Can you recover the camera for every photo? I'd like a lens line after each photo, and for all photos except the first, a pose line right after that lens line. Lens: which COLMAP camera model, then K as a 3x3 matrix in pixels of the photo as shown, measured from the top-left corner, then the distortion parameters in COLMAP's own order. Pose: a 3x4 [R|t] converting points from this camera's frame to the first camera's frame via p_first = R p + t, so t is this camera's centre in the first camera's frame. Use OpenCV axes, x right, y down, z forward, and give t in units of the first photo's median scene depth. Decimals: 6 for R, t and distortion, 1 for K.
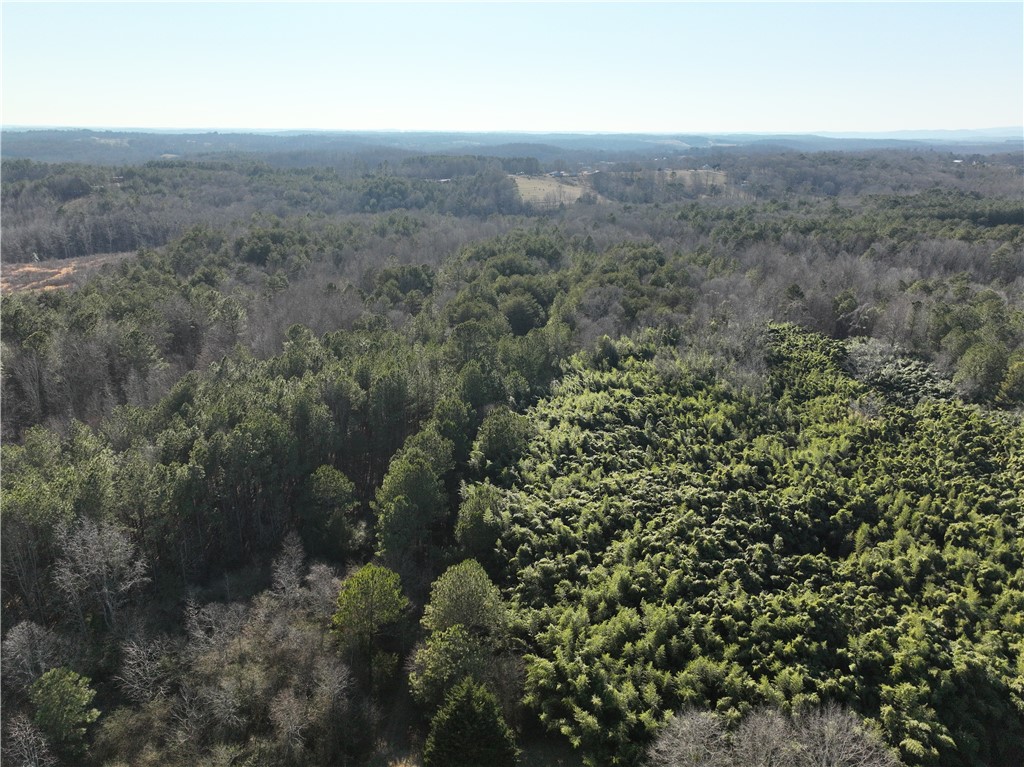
lens RADIAL K [[718.9, 0, 512.2], [0, 718.9, 384.1], [0, 0, 1]] dist [0.007535, 0.007953]
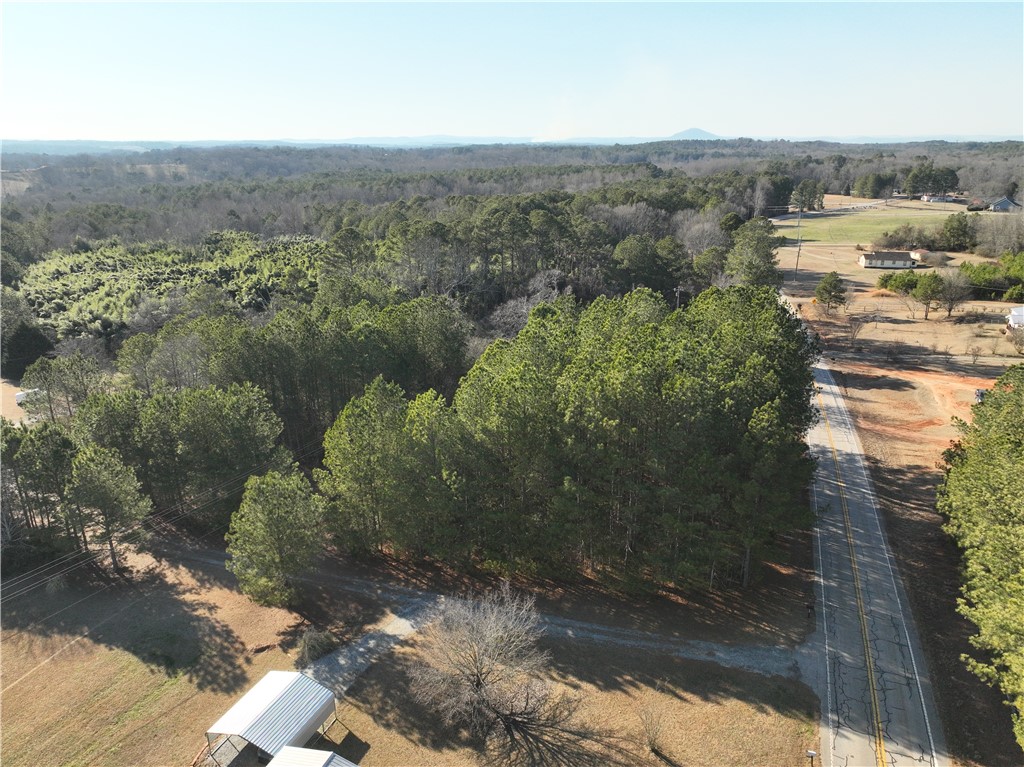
lens RADIAL K [[718.9, 0, 511.3], [0, 718.9, 384.4], [0, 0, 1]] dist [0.007535, 0.007953]
pose [[0.783859, -0.208501, 0.584887, -0.016946], [0.213872, 0.974960, 0.060926, 0.062401], [-0.582944, 0.077334, 0.808824, -0.112405]]
